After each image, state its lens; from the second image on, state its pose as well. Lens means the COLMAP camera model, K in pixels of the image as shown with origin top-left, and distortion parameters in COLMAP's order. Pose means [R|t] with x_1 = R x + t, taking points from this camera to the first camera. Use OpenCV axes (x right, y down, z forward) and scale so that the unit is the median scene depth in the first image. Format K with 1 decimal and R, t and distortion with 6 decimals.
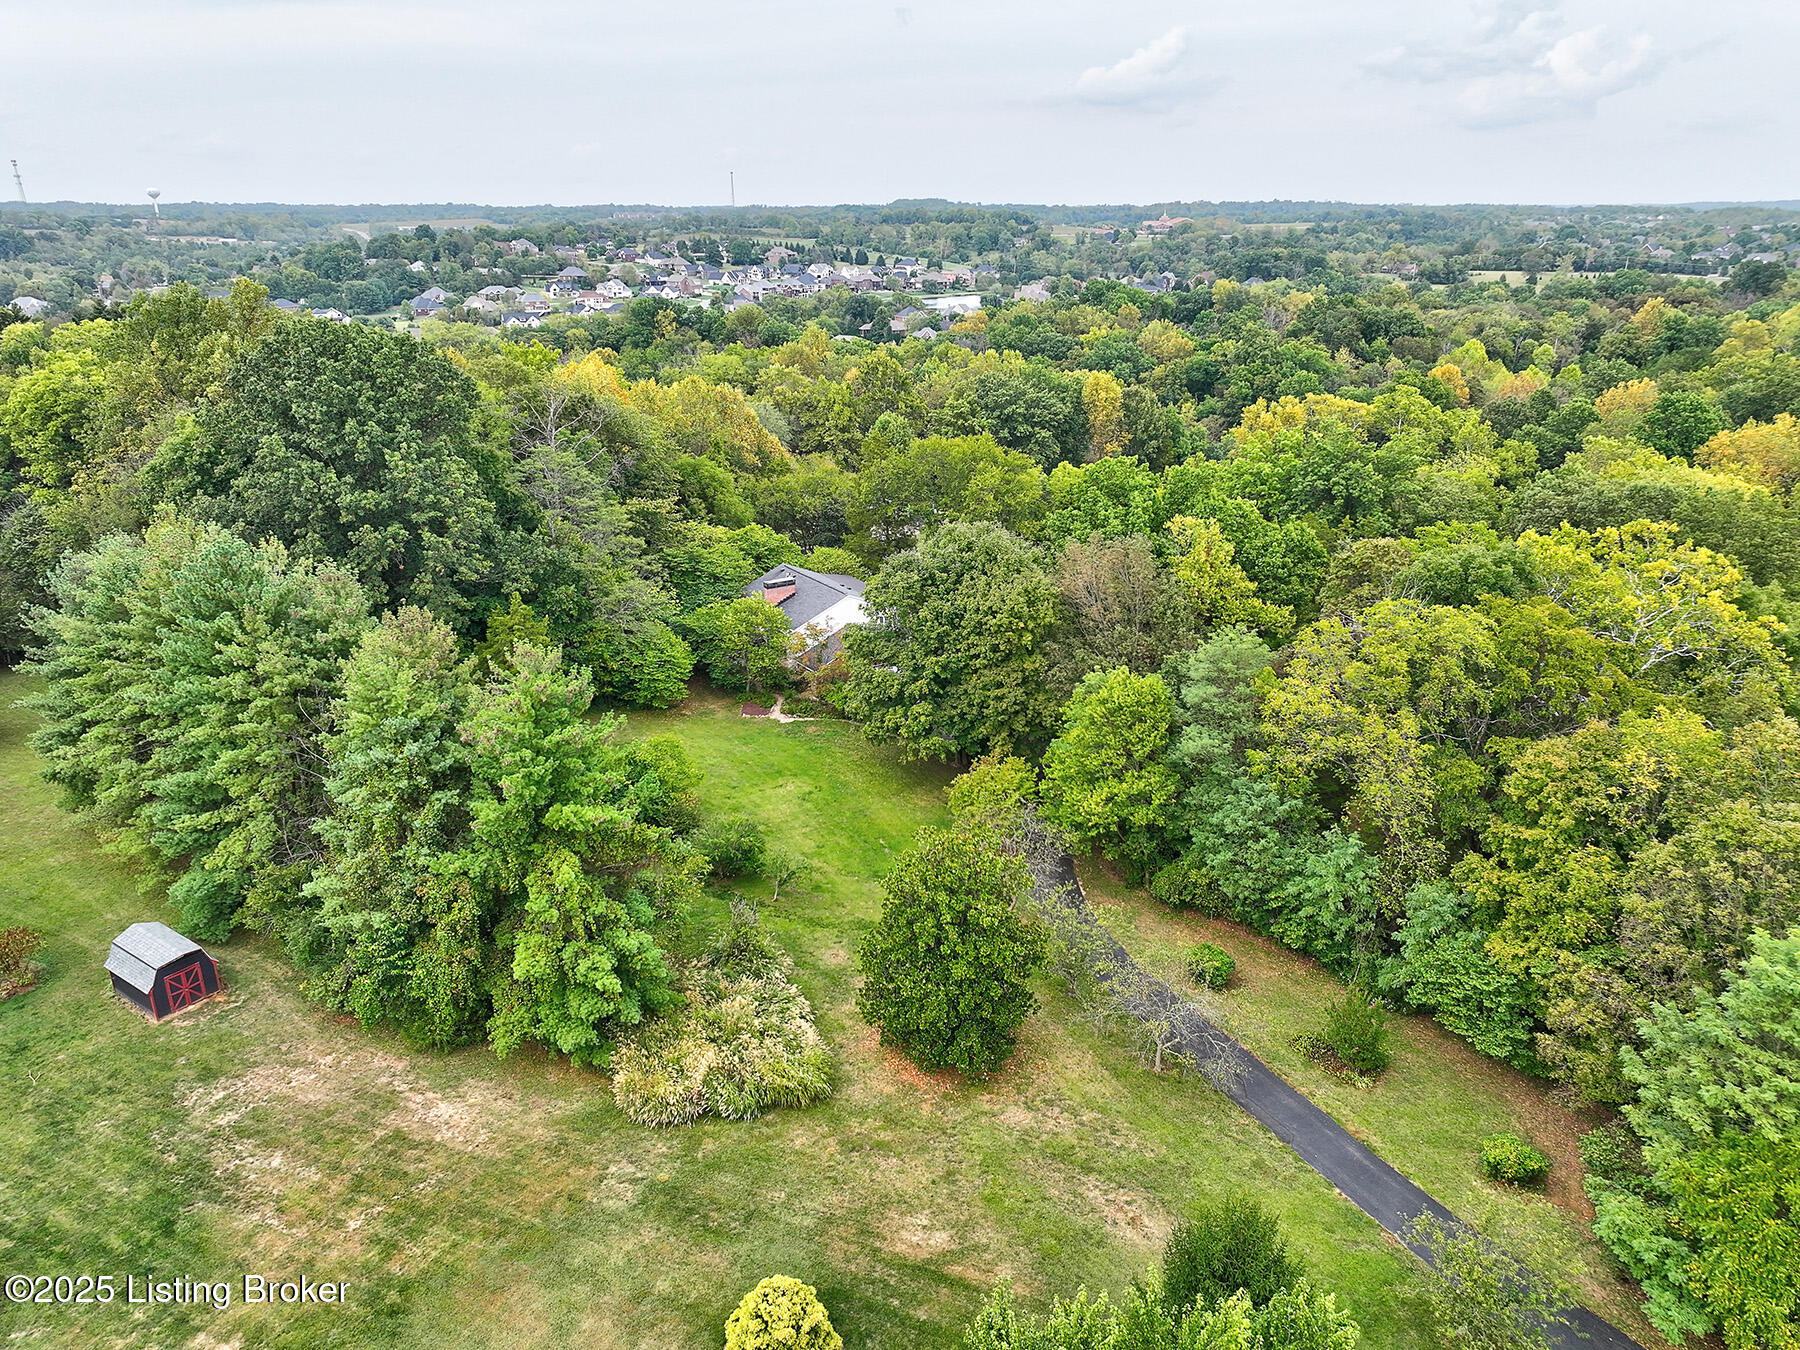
lens RADIAL K [[1276.6, 0, 900.0], [0, 1276.6, 675.0], [0, 0, 1]] dist [0.000800, 0.009694]
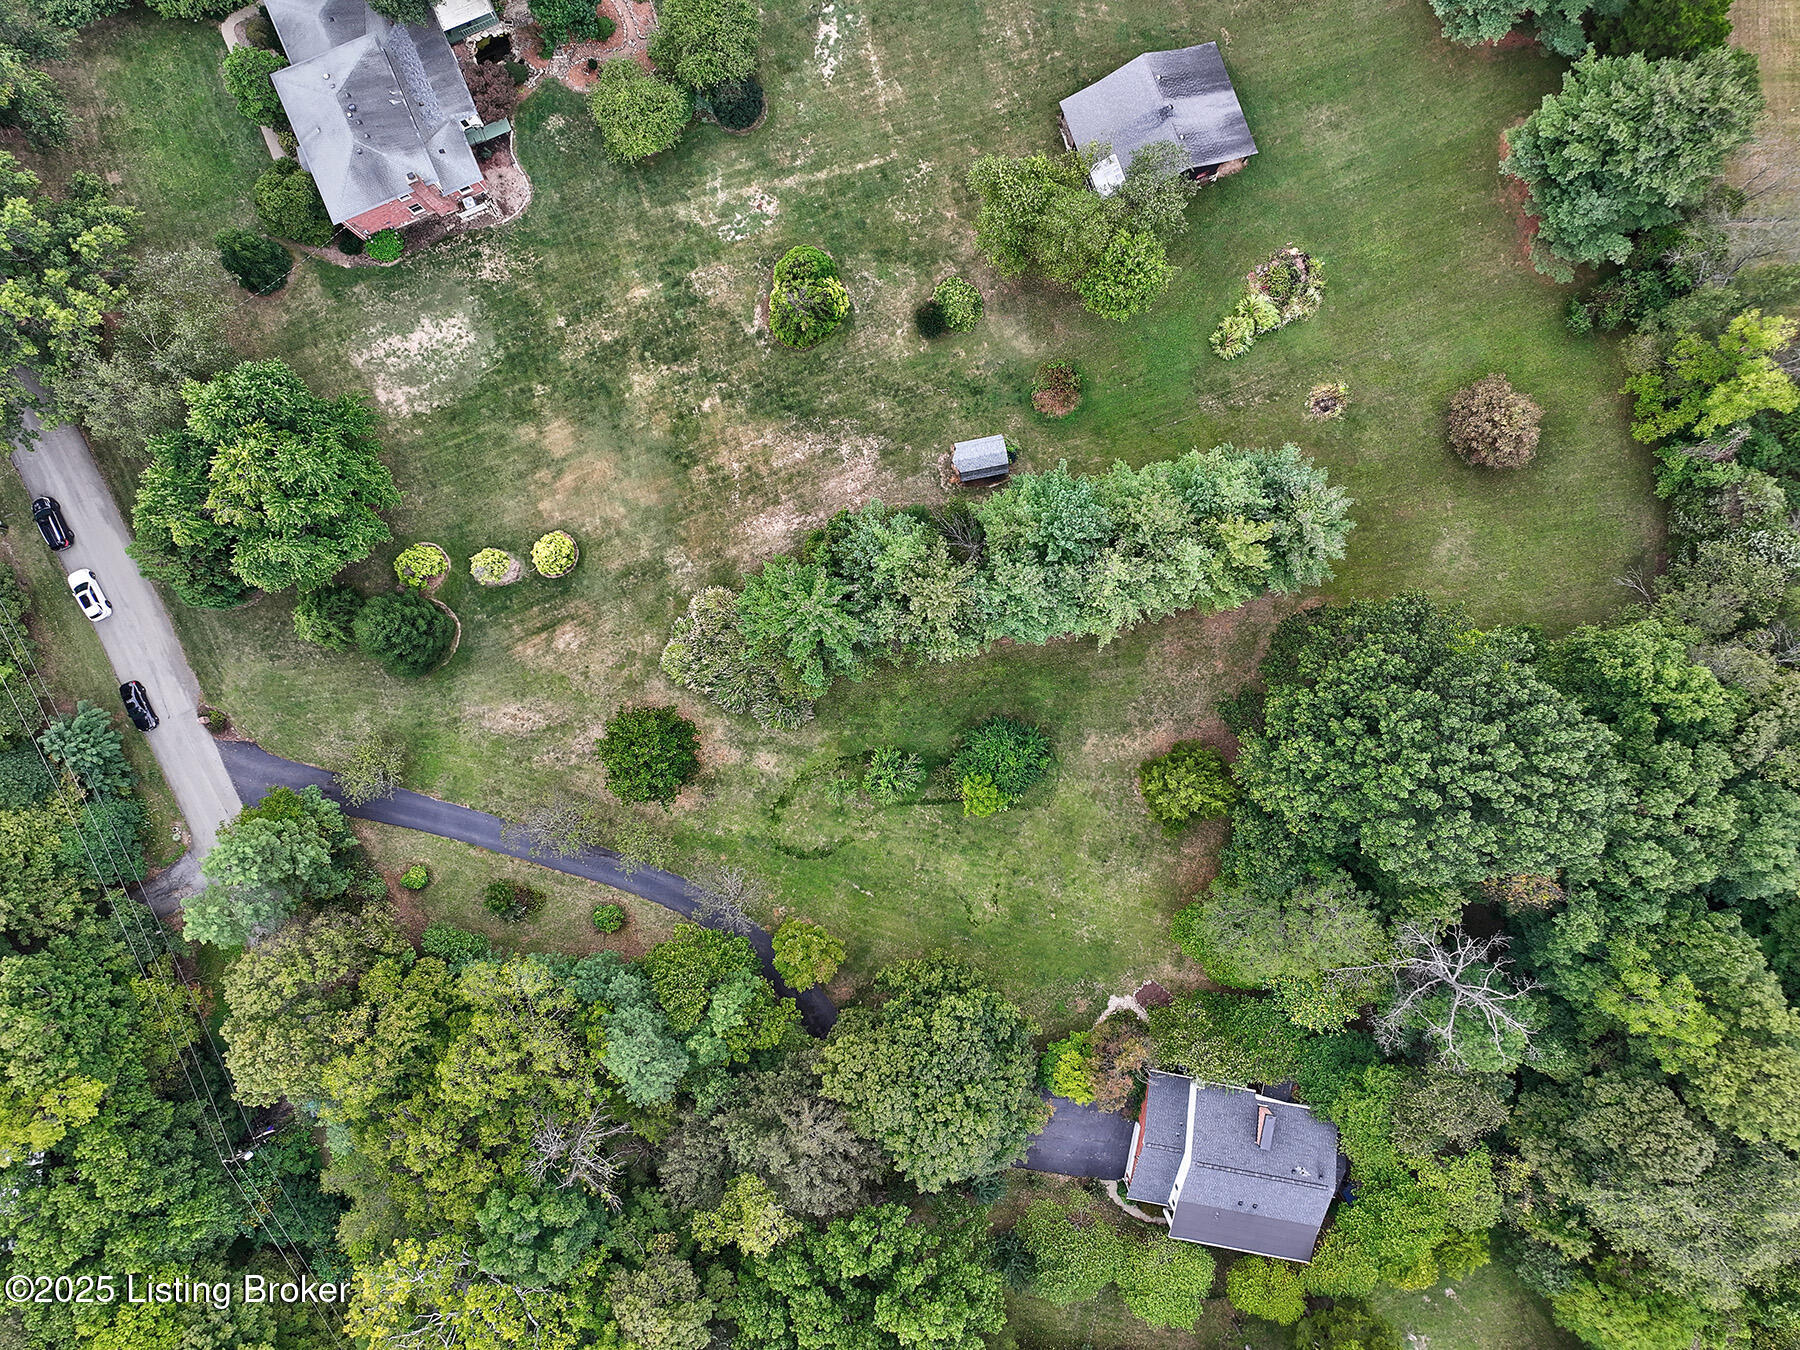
lens RADIAL K [[1263.0, 0, 910.8], [0, 1263.0, 680.3], [0, 0, 1]] dist [0.001660, 0.011926]
pose [[-0.698068, 0.716018, 0.004262, -0.064766], [-0.238016, -0.237654, 0.941737, -0.330628], [0.675314, 0.656383, 0.336322, 0.119237]]
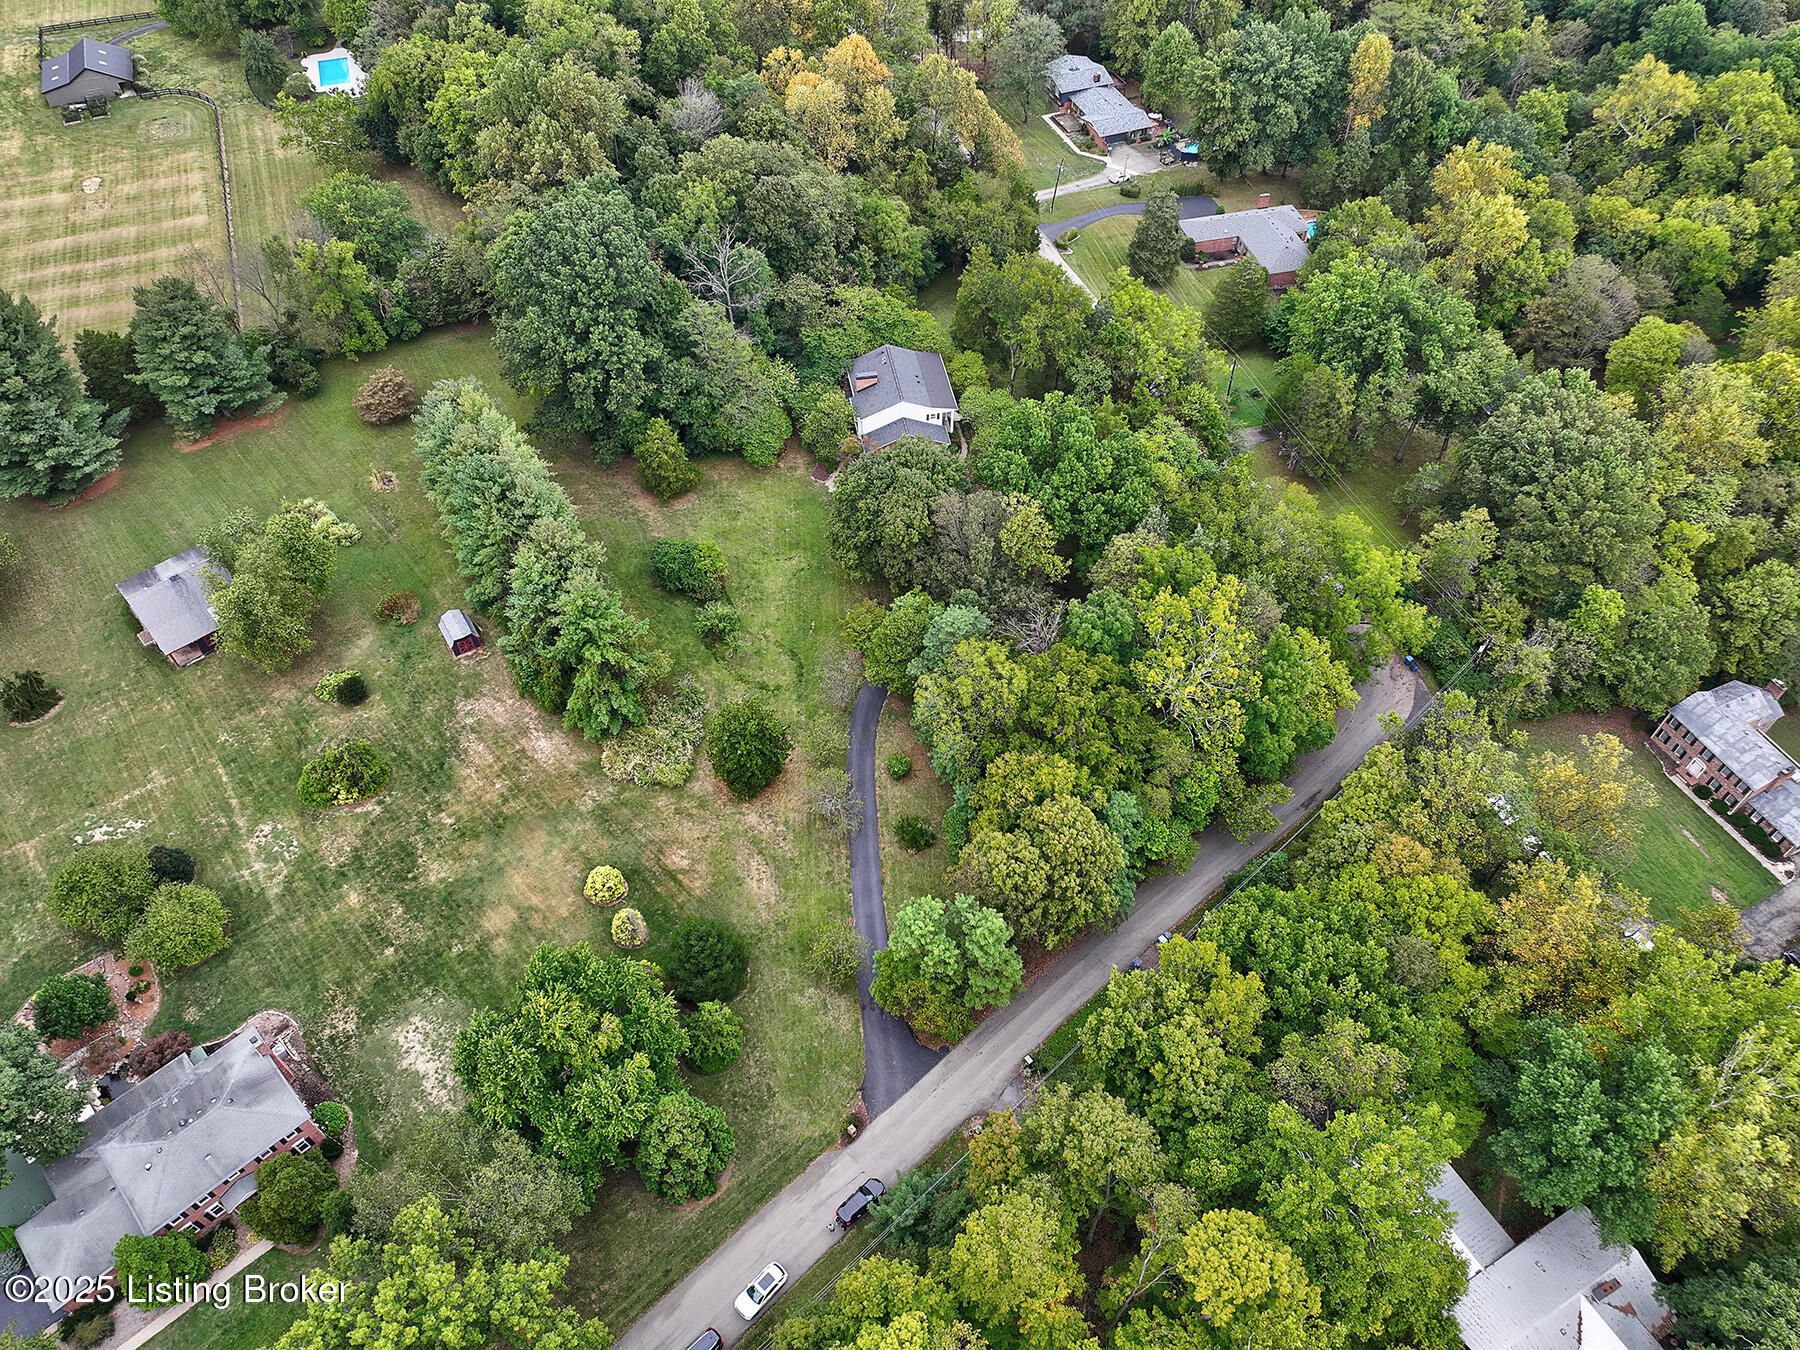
lens RADIAL K [[1284.0, 0, 900.0], [0, 1284.0, 675.0], [0, 0, 1]] dist [0.011546, 0.005297]
pose [[0.916723, 0.309412, -0.252750, 0.171385], [-0.134431, 0.834629, 0.534156, -0.235552], [0.376227, -0.455696, 0.806719, -0.138144]]
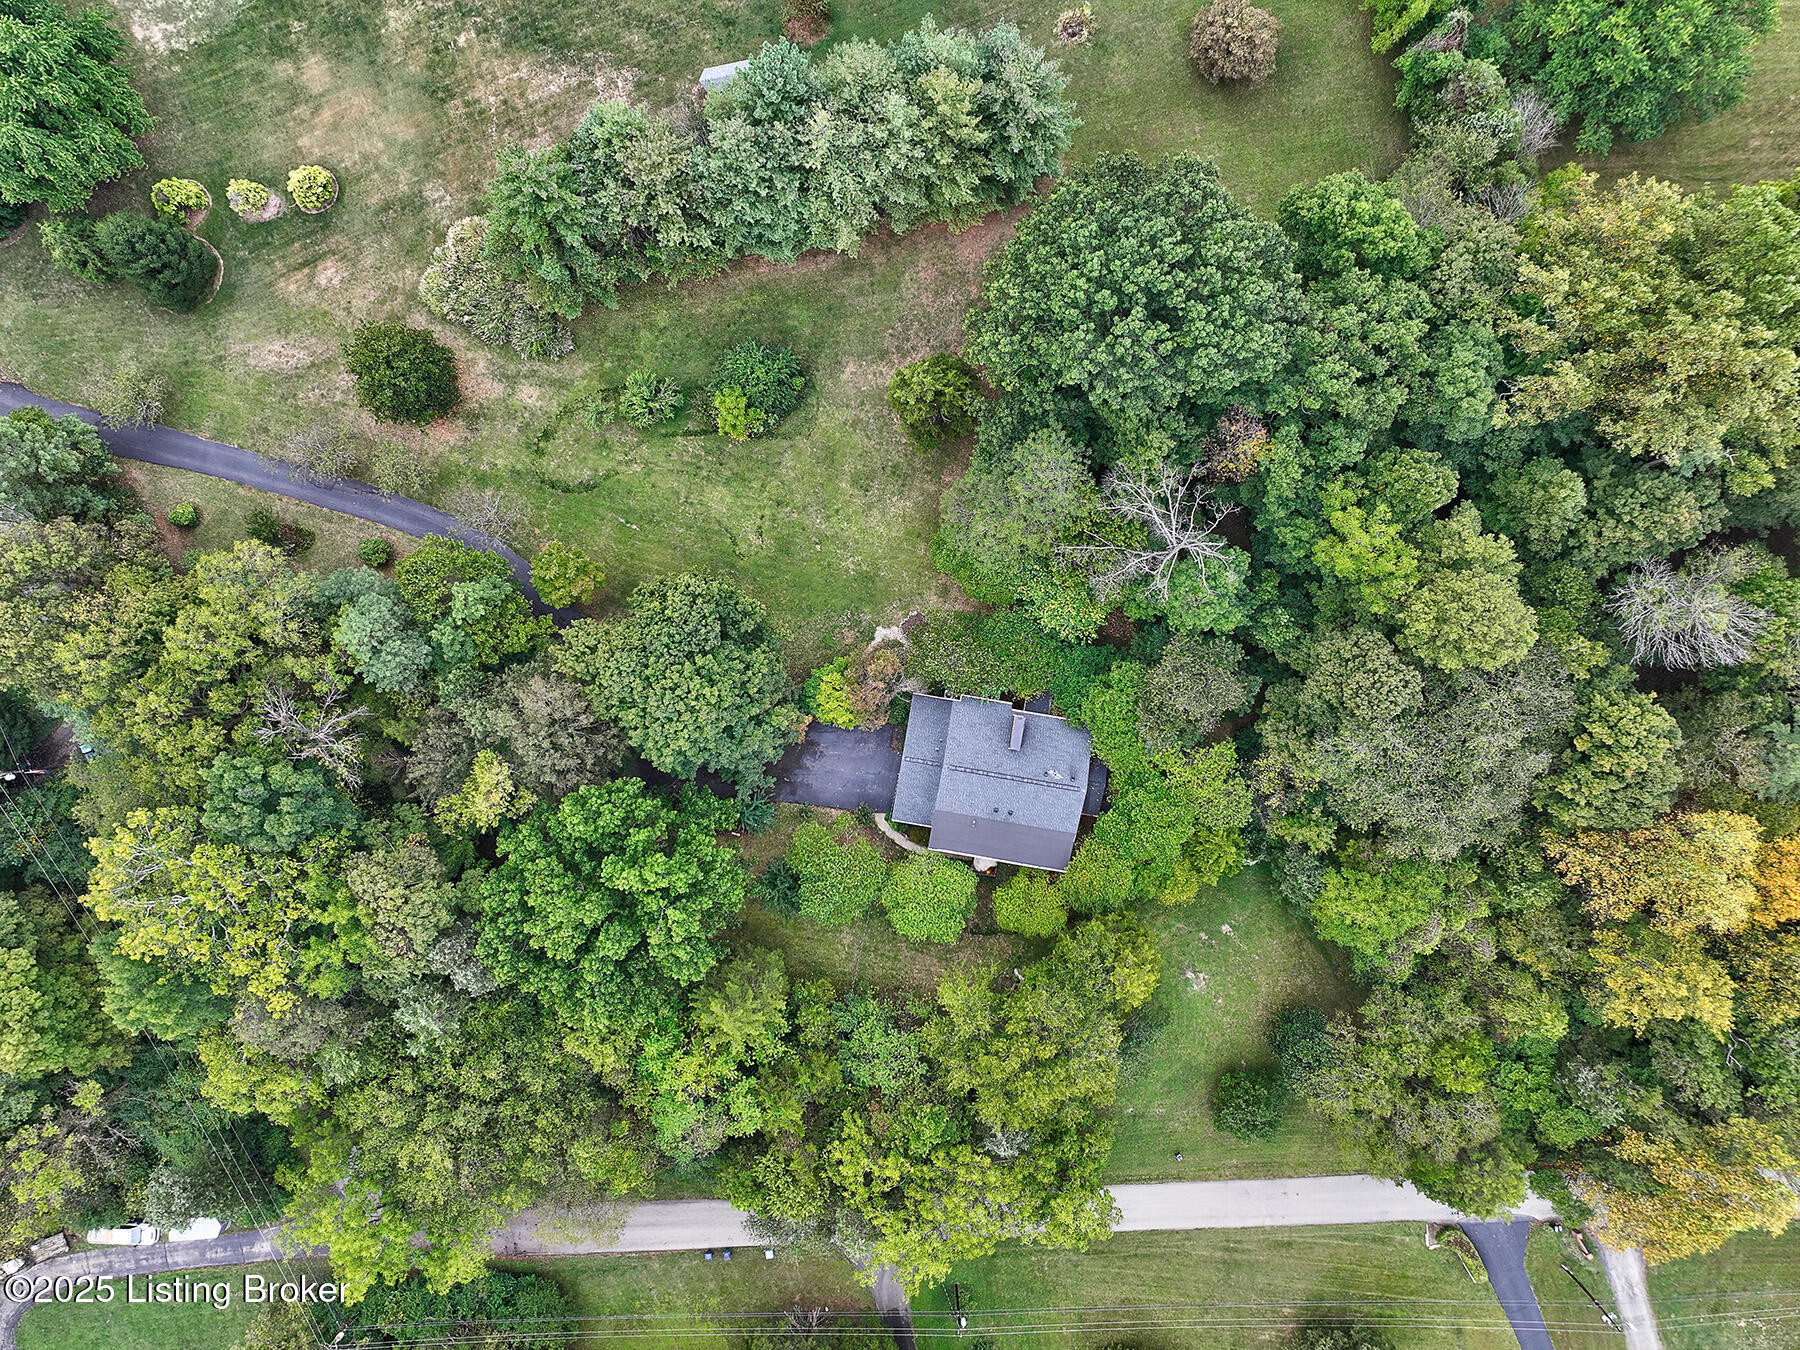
lens RADIAL K [[1263.0, 0, 910.8], [0, 1263.0, 680.3], [0, 0, 1]] dist [0.001660, 0.011926]
pose [[-0.686584, 0.727049, -0.001834, -0.029204], [-0.240843, -0.225057, 0.944110, -0.381732], [0.686001, 0.648652, 0.329625, 0.250313]]
